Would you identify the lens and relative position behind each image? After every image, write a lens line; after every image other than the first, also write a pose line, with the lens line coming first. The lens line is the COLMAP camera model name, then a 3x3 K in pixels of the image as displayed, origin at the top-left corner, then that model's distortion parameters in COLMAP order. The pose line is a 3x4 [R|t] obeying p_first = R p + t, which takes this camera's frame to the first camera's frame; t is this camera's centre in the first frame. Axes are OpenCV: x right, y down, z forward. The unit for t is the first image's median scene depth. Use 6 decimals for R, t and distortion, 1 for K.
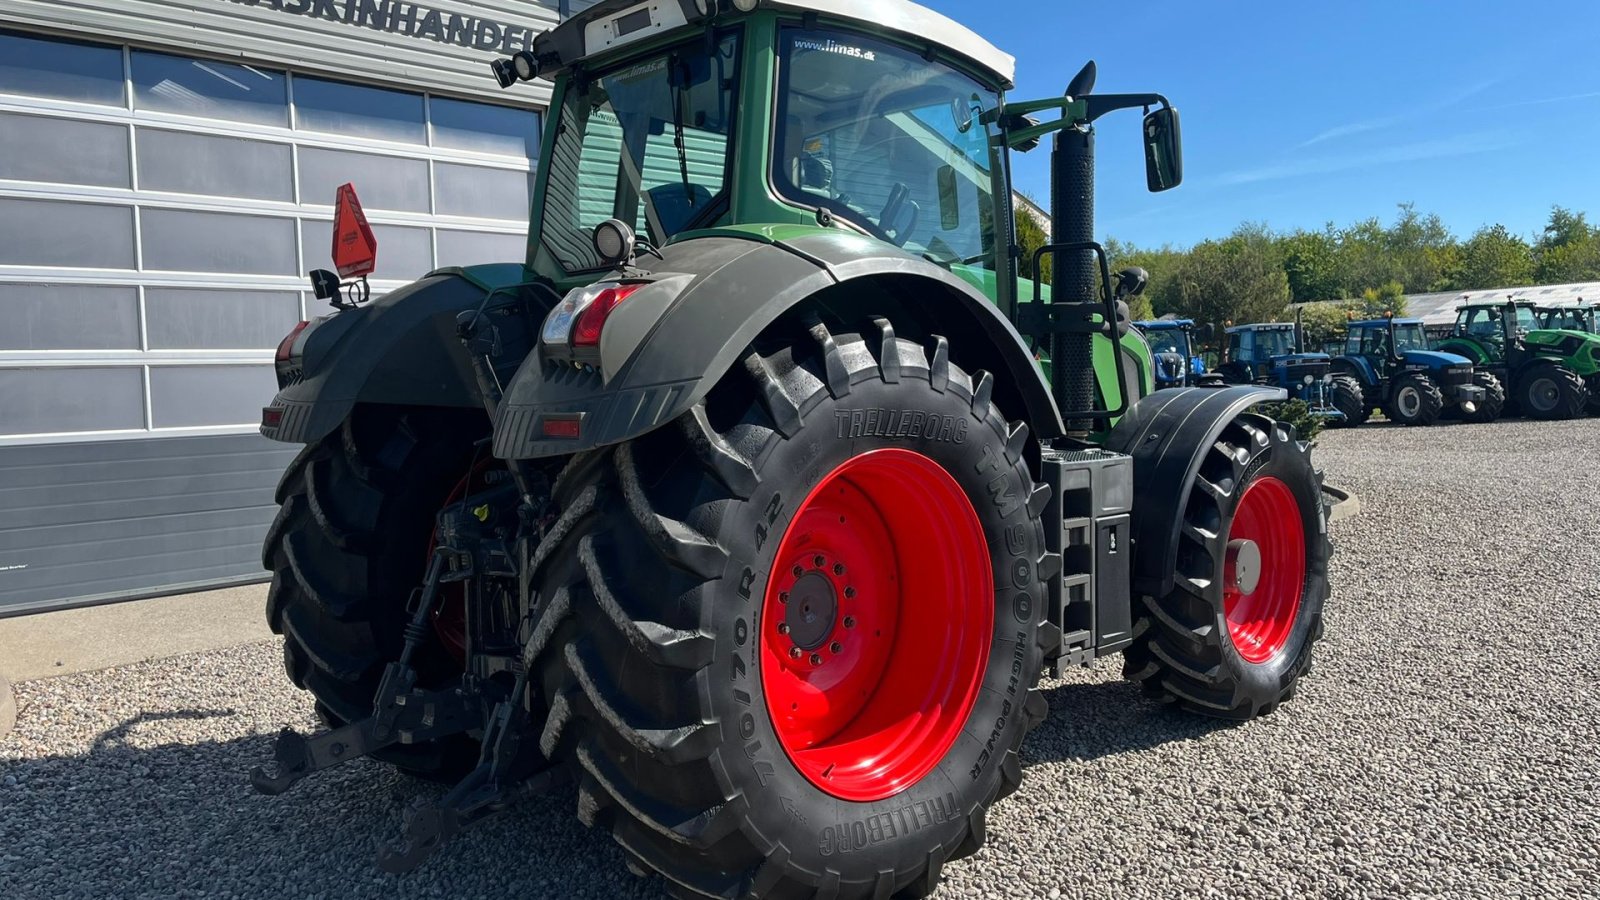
lens RADIAL K [[1206.7, 0, 801.0], [0, 1206.7, 440.4], [0, 0, 1]] dist [0.058645, -0.069711]
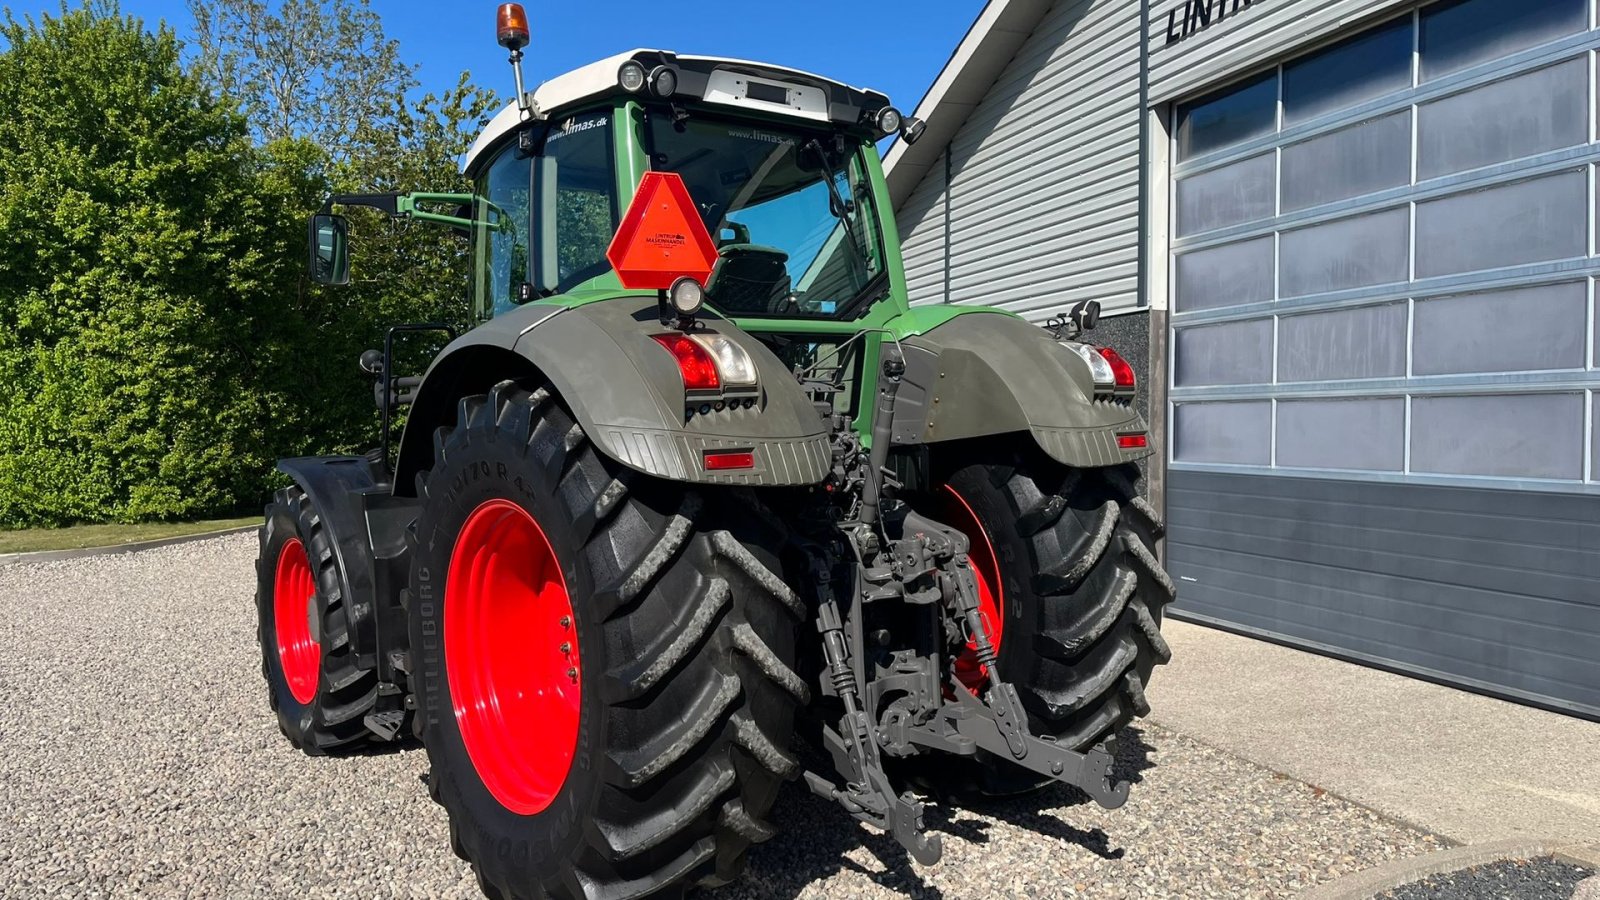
lens RADIAL K [[1206.7, 0, 785.6], [0, 1206.7, 452.9], [0, 0, 1]] dist [0.058645, -0.069711]
pose [[-0.437084, 0.048812, -0.898095, 0.715124], [-0.033721, 0.996935, 0.070595, -0.108674], [0.898788, 0.061141, -0.434099, 1.586427]]
